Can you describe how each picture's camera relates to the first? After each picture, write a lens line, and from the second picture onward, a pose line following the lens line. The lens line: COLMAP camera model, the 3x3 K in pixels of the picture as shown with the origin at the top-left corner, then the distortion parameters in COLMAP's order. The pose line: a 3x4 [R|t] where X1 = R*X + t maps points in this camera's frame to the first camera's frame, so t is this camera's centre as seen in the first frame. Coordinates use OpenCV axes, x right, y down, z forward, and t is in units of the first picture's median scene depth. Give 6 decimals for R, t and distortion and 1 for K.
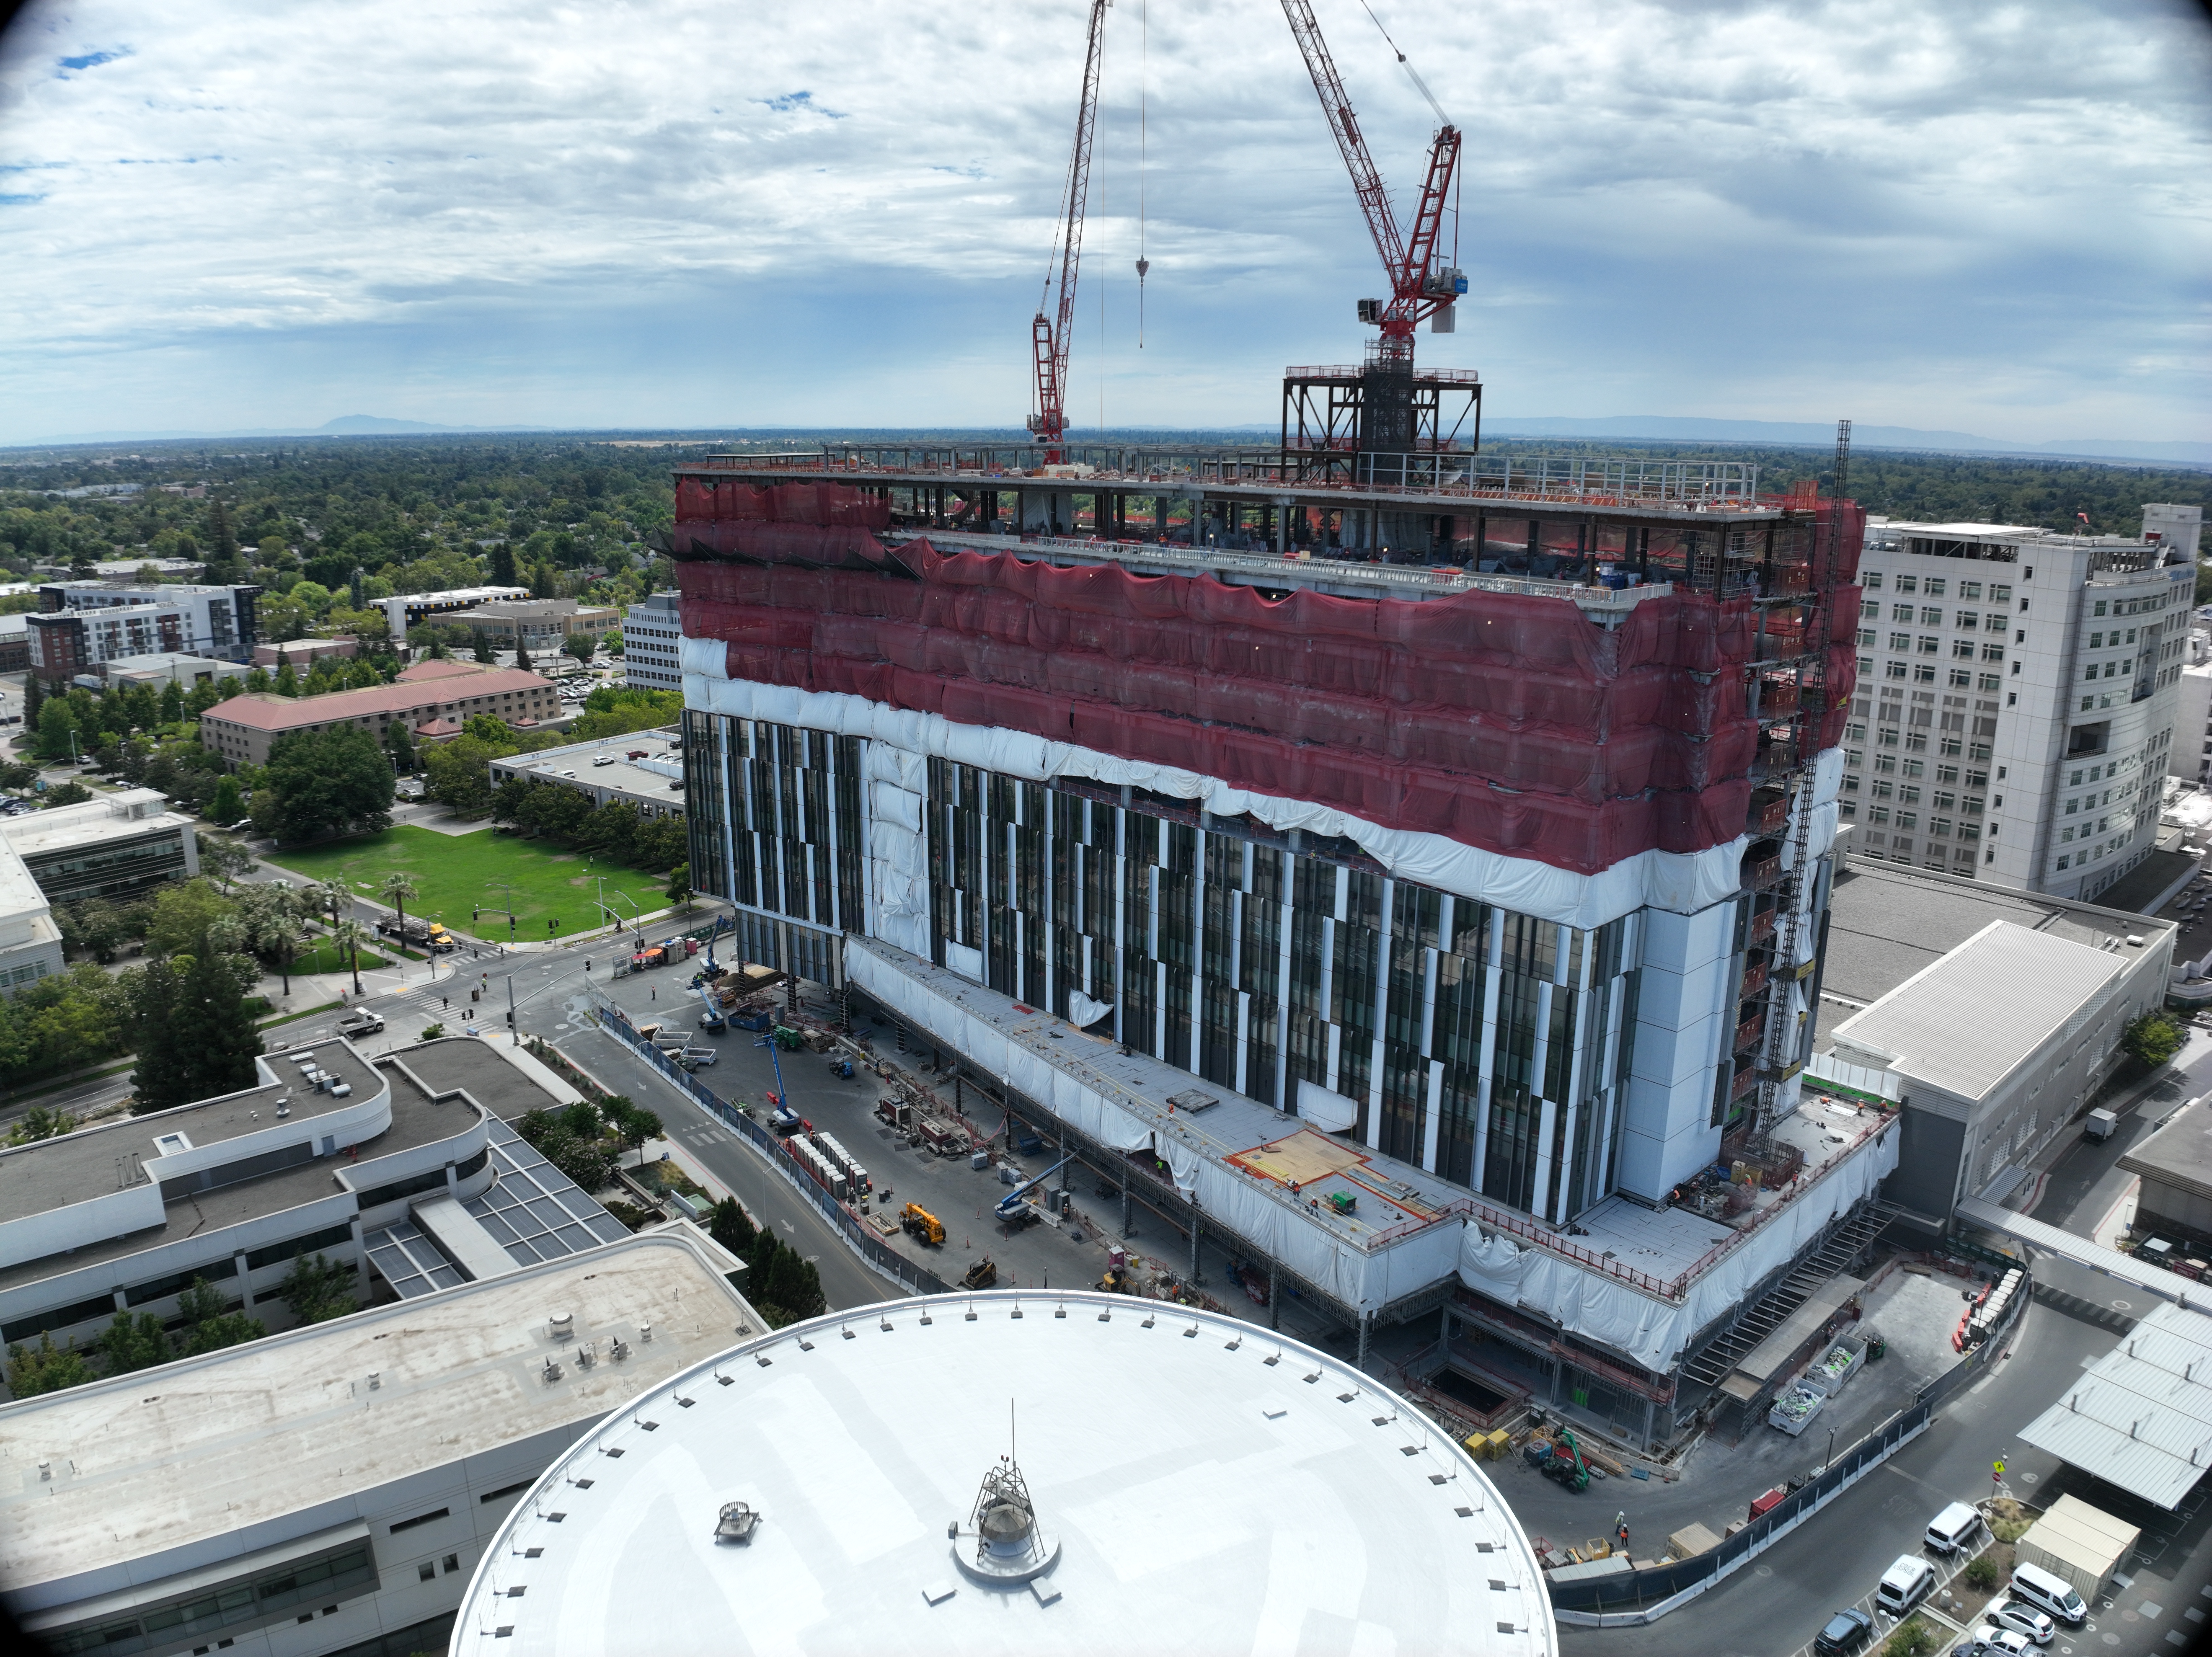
lens RADIAL K [[1548.1, 0, 1106.0], [0, 1548.1, 828.5], [0, 0, 1]] dist [-0.094817, -0.019897]
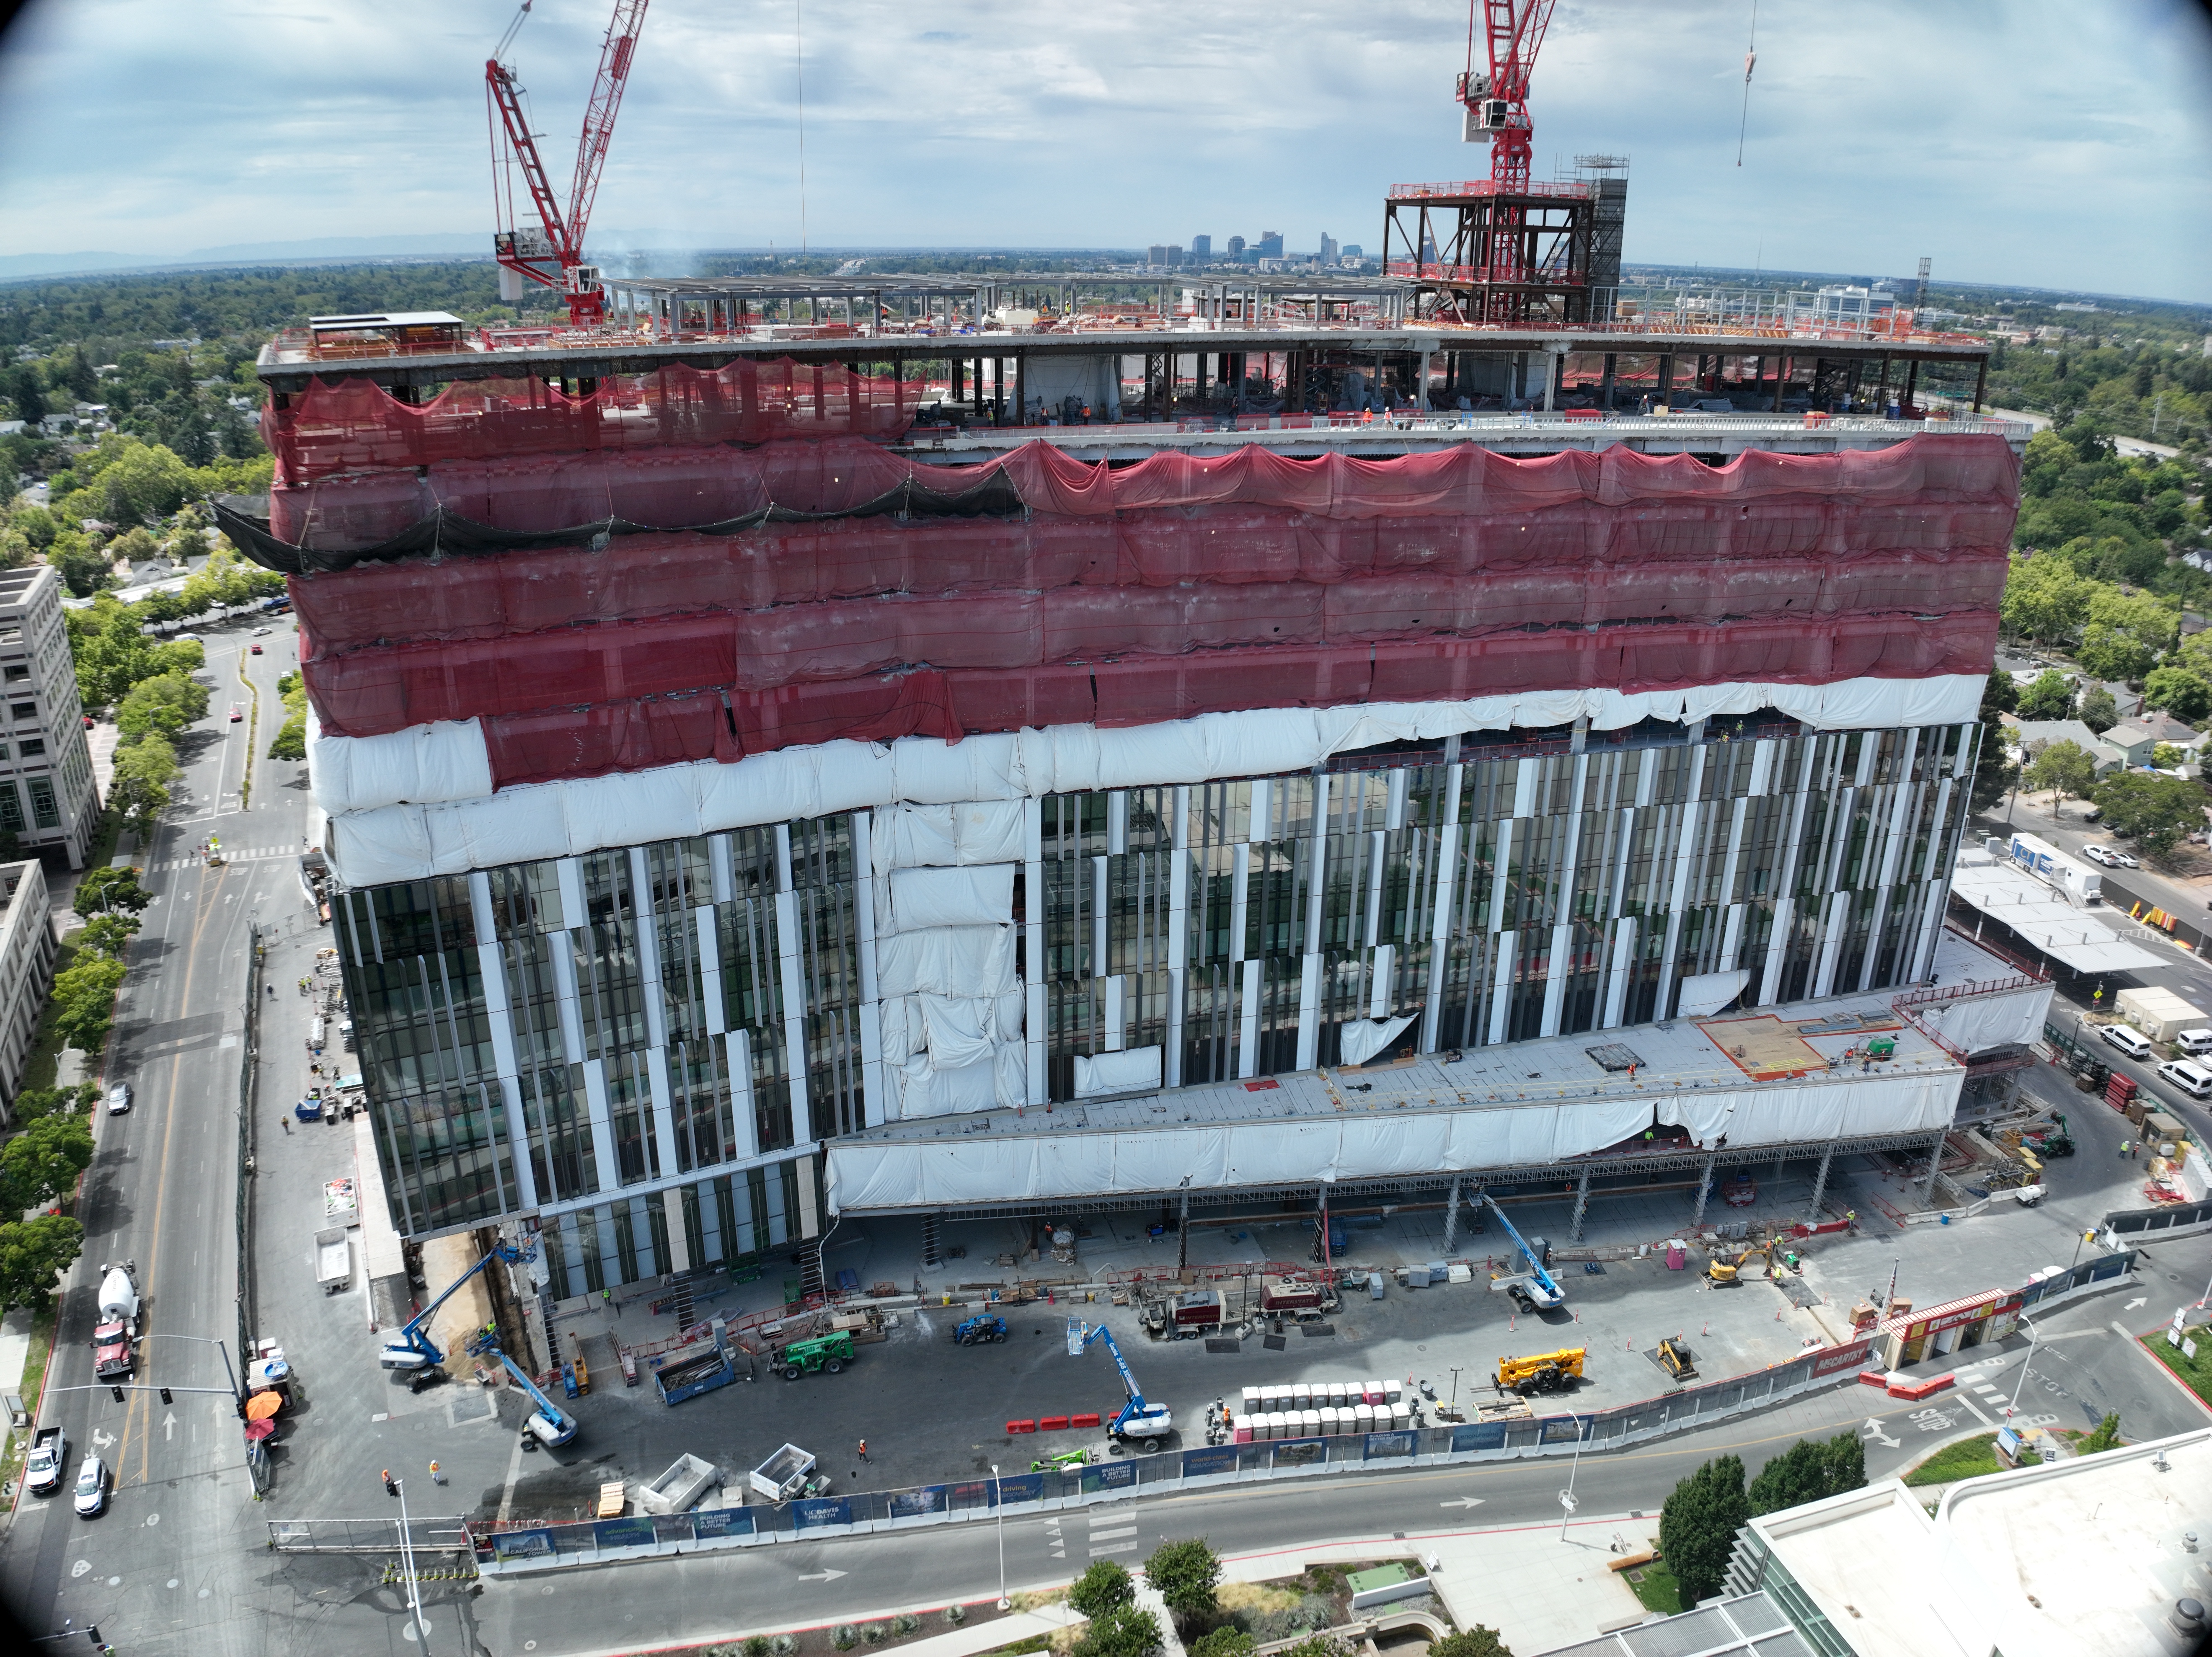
lens RADIAL K [[1548.1, 0, 1106.0], [0, 1548.1, 828.5], [0, 0, 1]] dist [-0.094817, -0.019897]
pose [[0.456121, -0.318639, 0.830917, -0.680526], [0.216749, 0.945360, 0.243544, -0.196993], [-0.863119, 0.069015, 0.500263, 0.732420]]
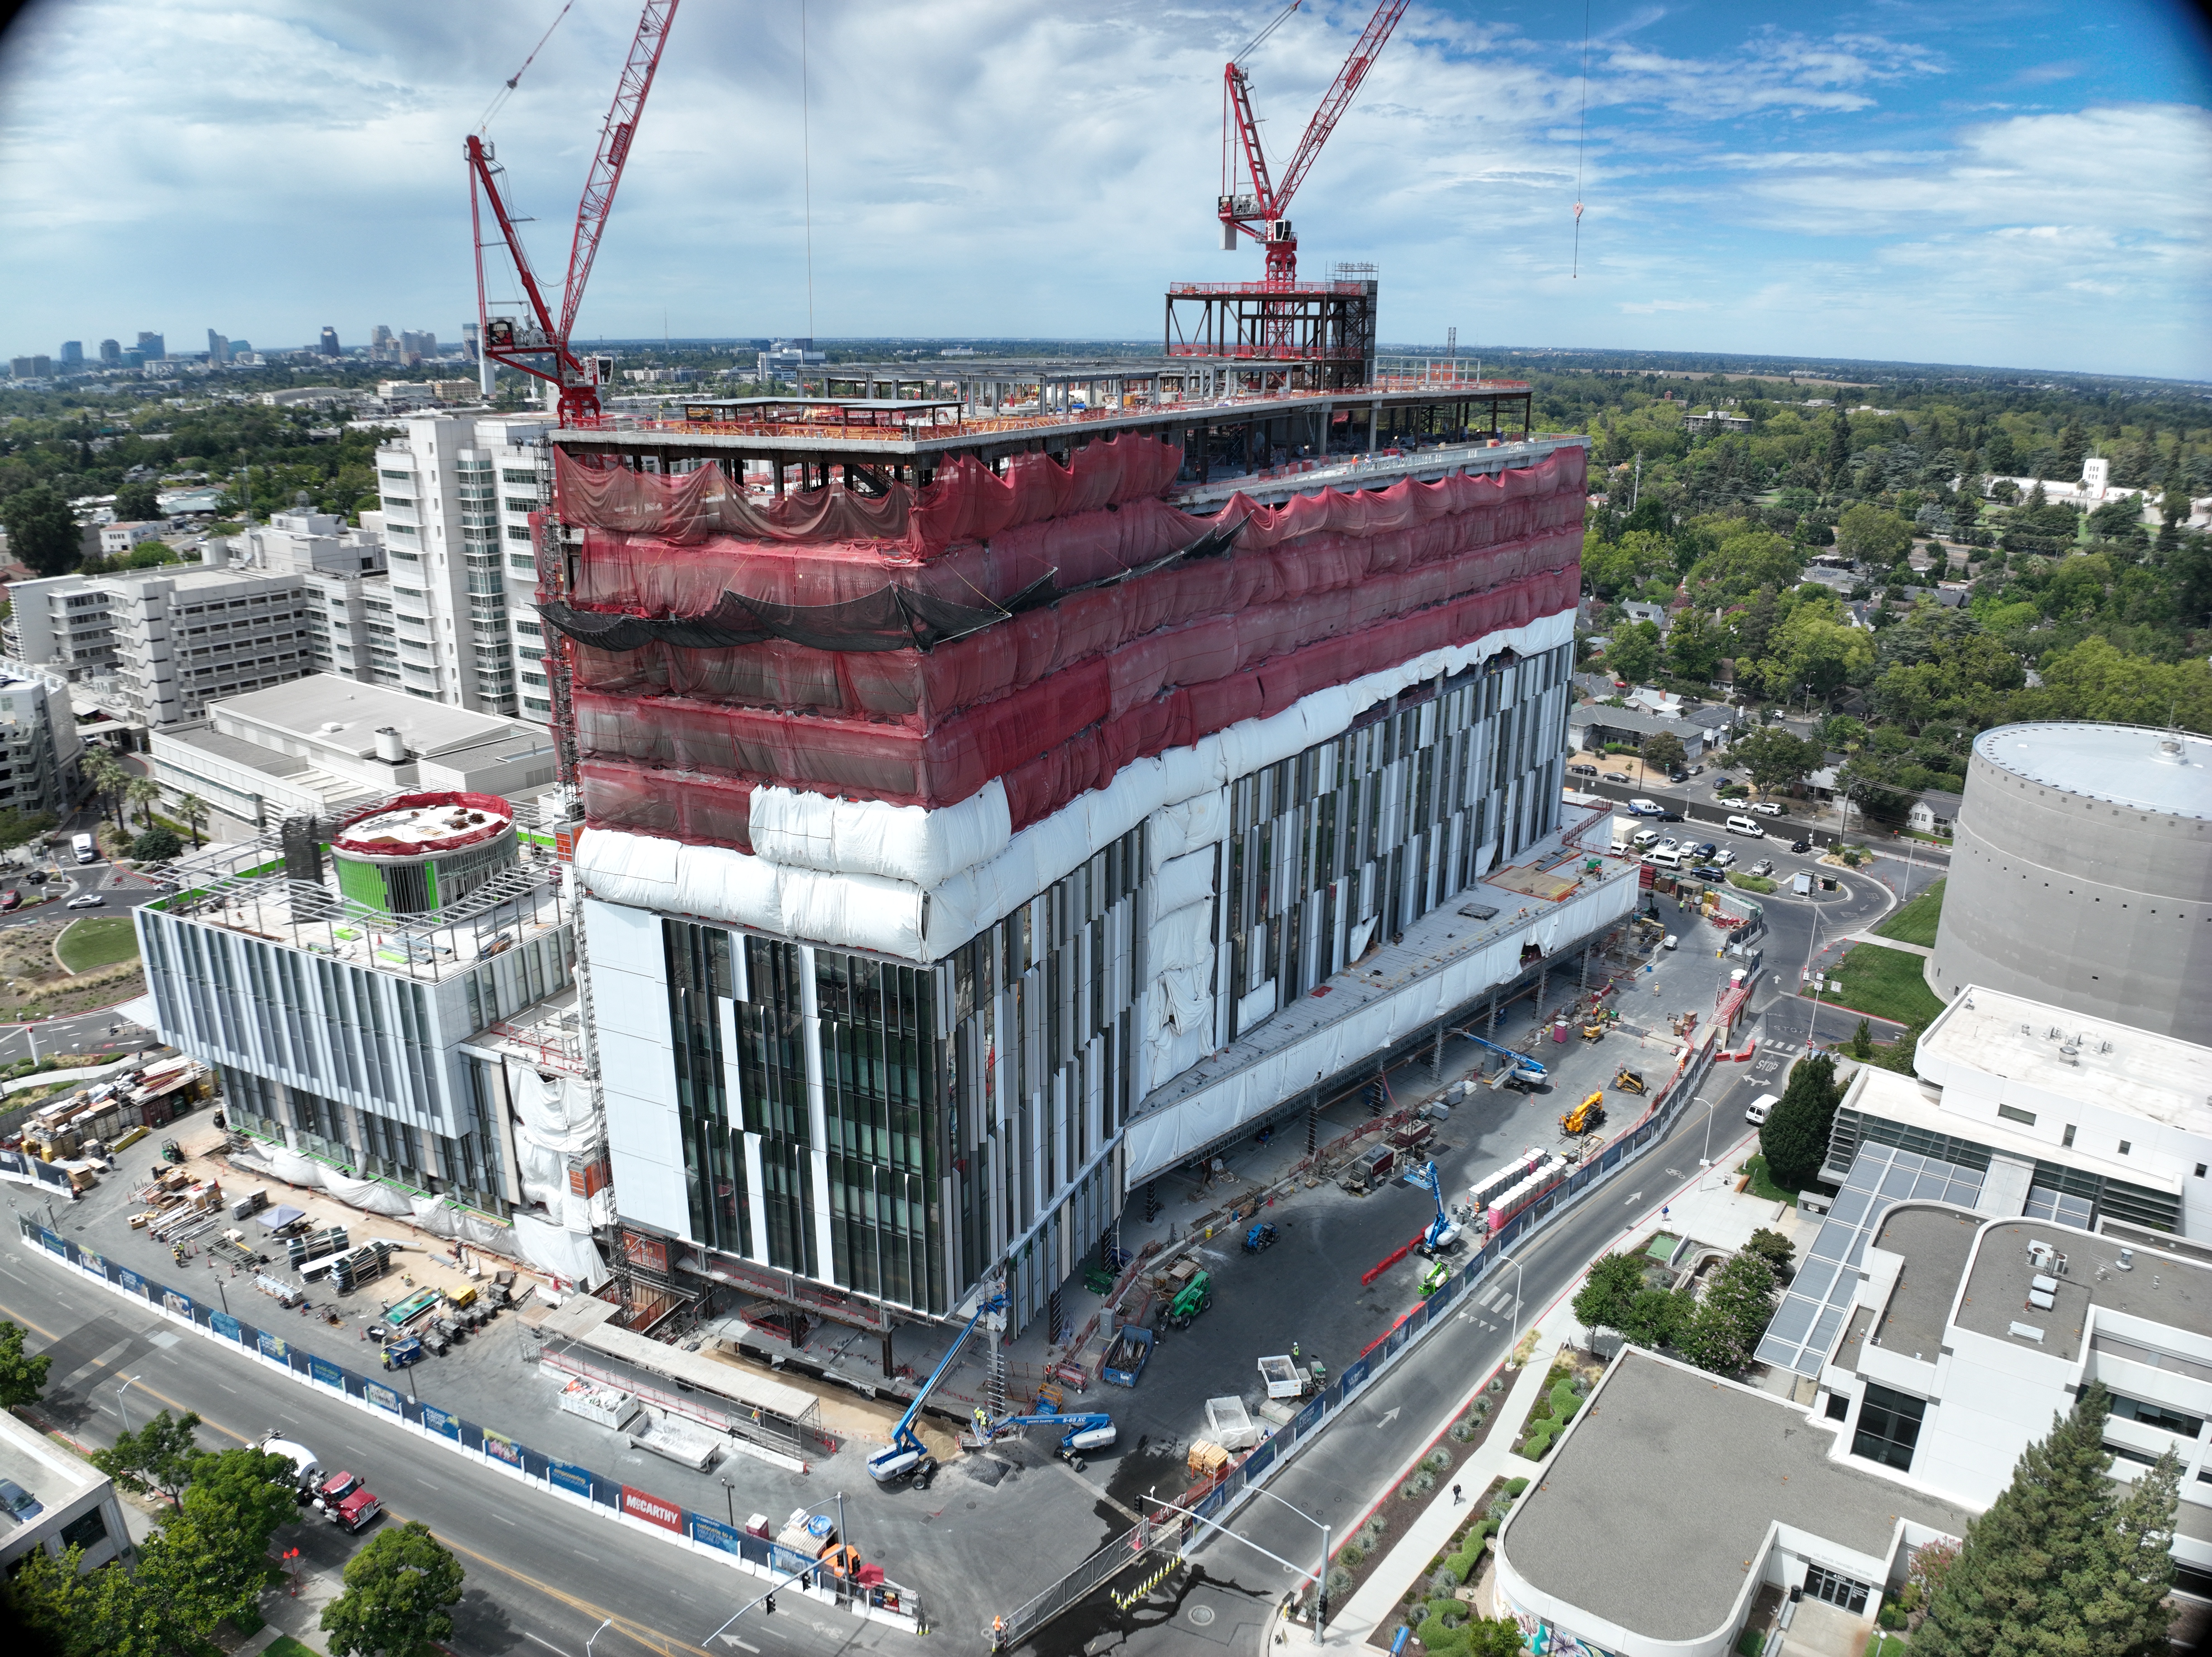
lens RADIAL K [[1548.1, 0, 1106.0], [0, 1548.1, 828.5], [0, 0, 1]] dist [-0.094817, -0.019897]
pose [[-0.194313, -0.308322, 0.931225, -0.888665], [0.239117, 0.905795, 0.349797, -0.333771], [-0.951349, 0.290642, -0.102283, 1.249662]]
